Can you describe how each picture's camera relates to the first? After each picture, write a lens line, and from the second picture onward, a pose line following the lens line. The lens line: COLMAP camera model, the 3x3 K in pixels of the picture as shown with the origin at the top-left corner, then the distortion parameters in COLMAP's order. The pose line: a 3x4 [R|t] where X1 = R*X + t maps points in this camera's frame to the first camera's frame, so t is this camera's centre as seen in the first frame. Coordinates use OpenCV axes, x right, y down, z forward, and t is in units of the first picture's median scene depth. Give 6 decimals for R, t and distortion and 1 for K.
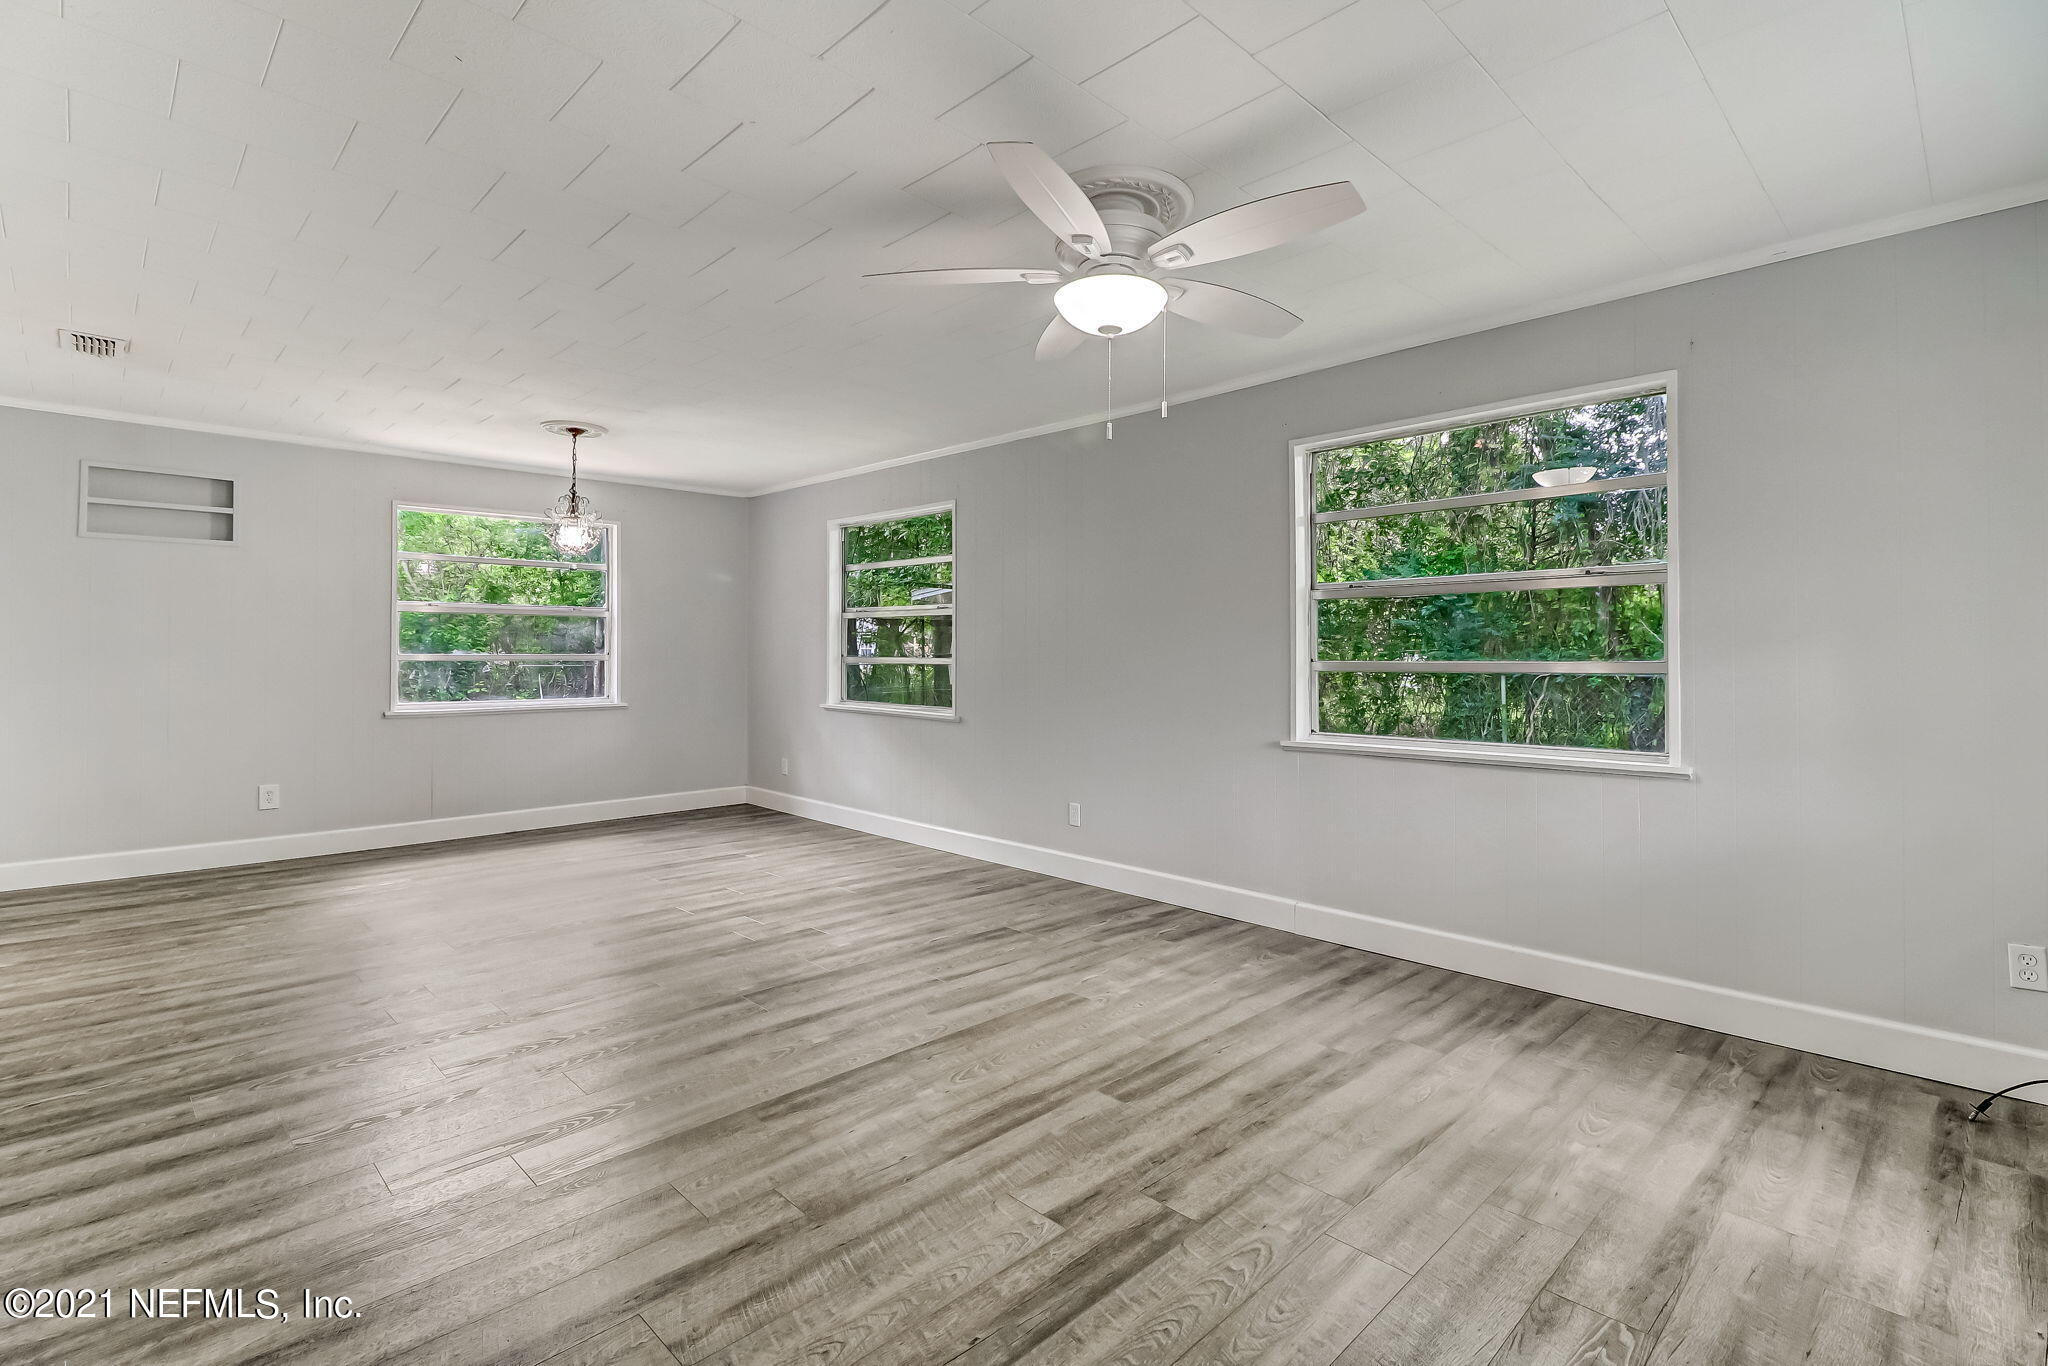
lens RADIAL K [[958.6, 0, 998.5], [0, 958.6, 652.7], [0, 0, 1]] dist [0.003285, -0.000052]
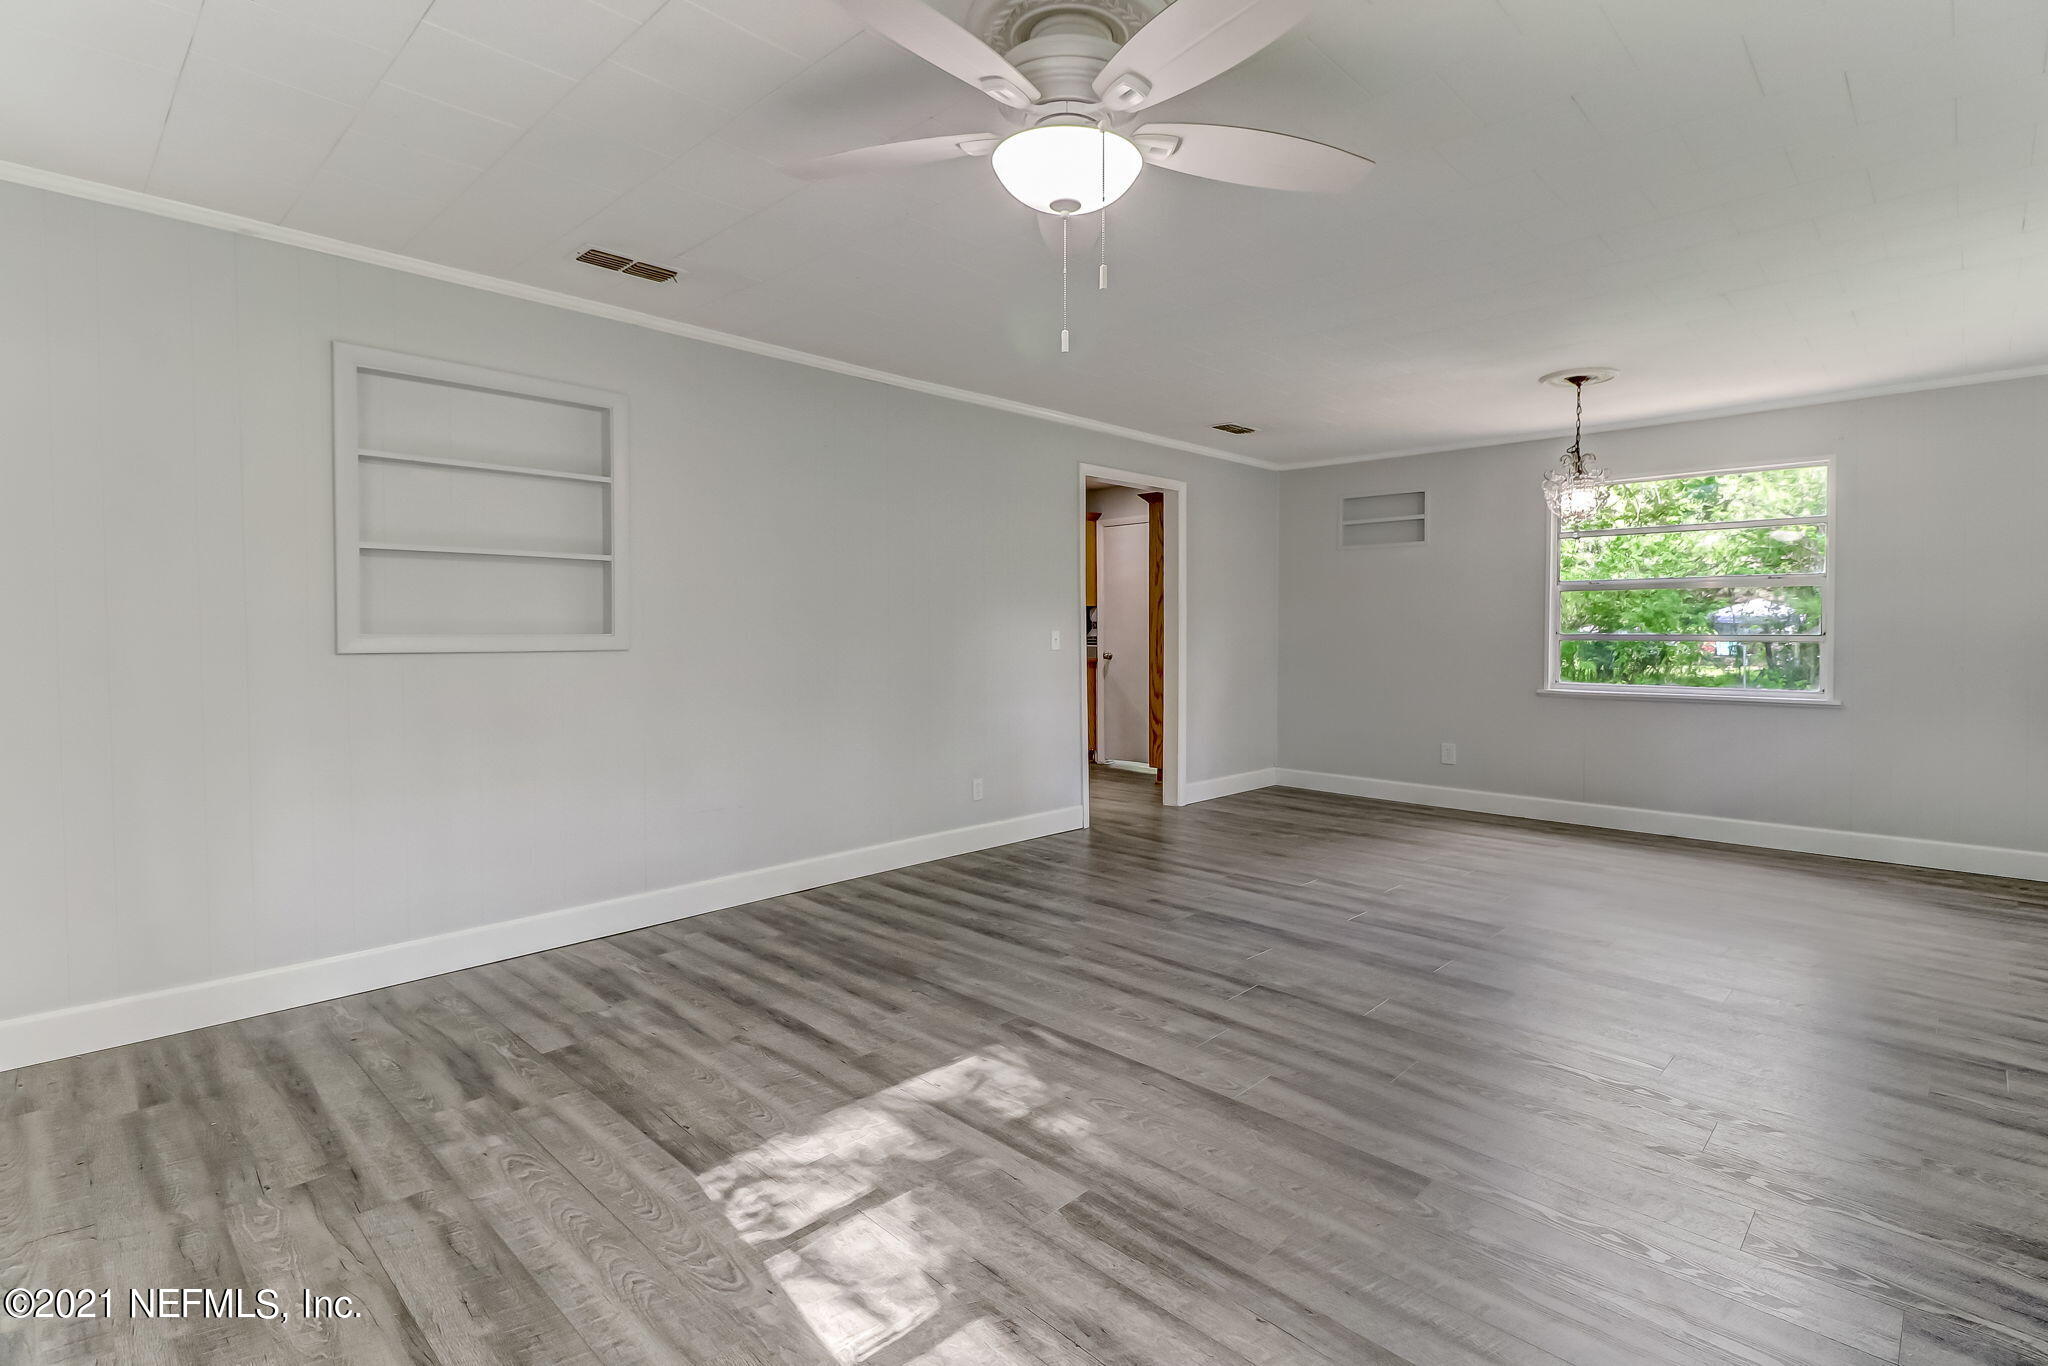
lens RADIAL K [[973.4, 0, 1029.7], [0, 973.4, 650.8], [0, 0, 1]] dist [0.003068, -0.000948]
pose [[0.041722, 0.021539, -0.998897, 0.840852], [-0.003104, 0.999766, 0.021428, -0.001331], [0.999124, 0.002206, 0.041779, 0.870901]]
